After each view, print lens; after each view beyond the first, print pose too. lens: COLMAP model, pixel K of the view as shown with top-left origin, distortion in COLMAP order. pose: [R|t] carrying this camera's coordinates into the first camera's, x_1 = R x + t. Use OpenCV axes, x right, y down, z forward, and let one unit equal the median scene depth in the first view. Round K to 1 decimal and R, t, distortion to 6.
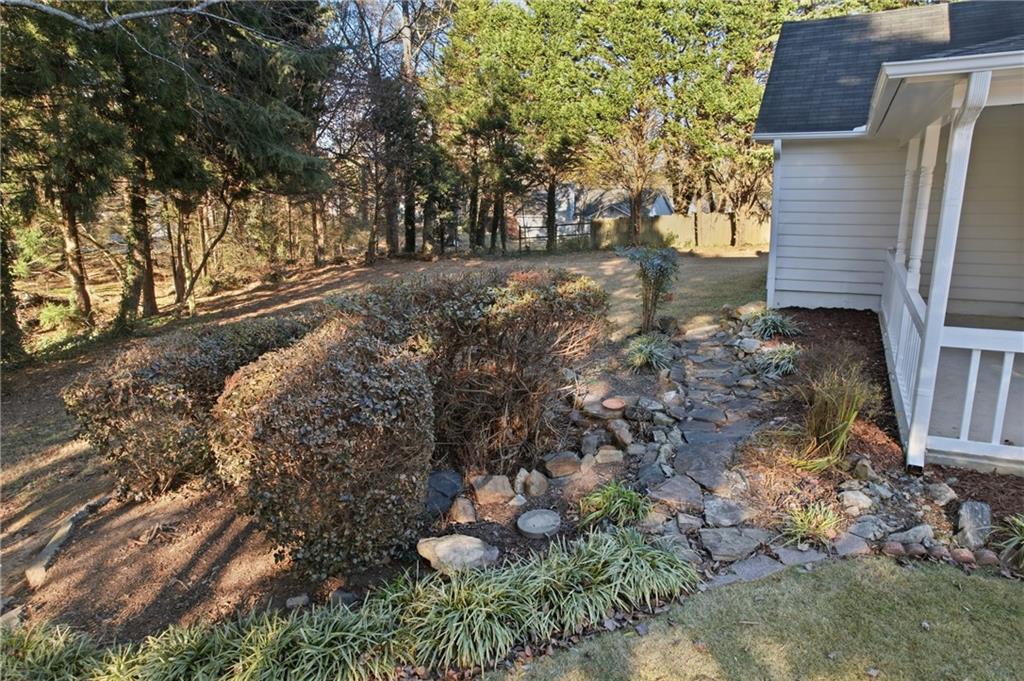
lens RADIAL K [[648.7, 0, 517.6], [0, 648.7, 357.9], [0, 0, 1]] dist [-0.053607, -0.000888]
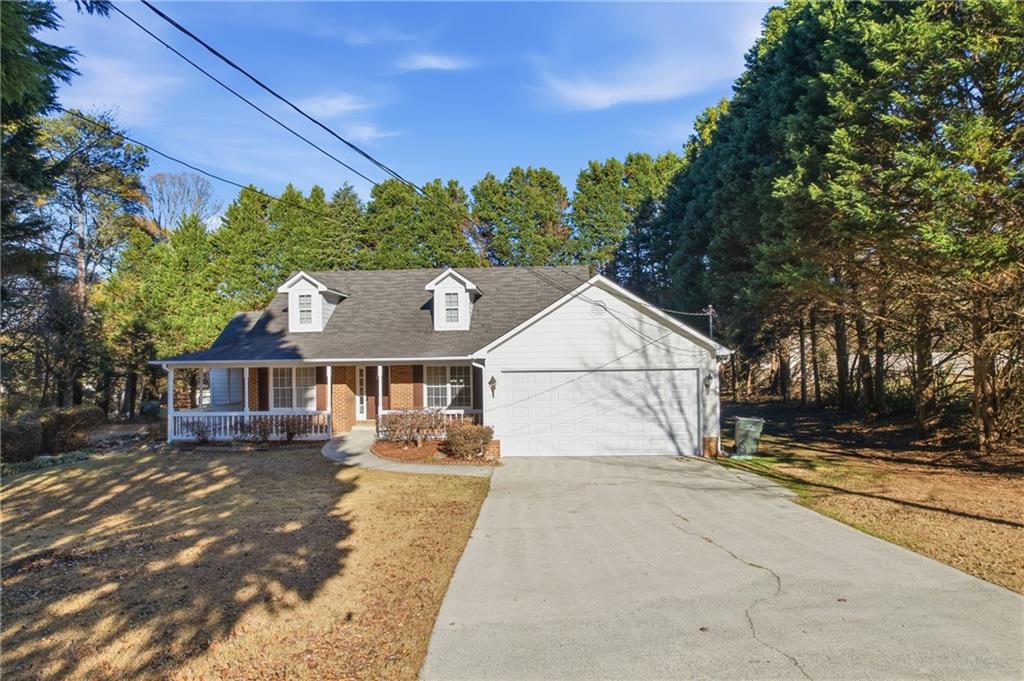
lens RADIAL K [[648.7, 0, 517.6], [0, 648.7, 357.9], [0, 0, 1]] dist [-0.053607, -0.000888]
pose [[0.909085, 0.001096, 0.416610, 0.130690], [0.107884, 0.965266, -0.237953, 0.139327], [-0.402400, 0.261265, 0.877391, -0.605528]]
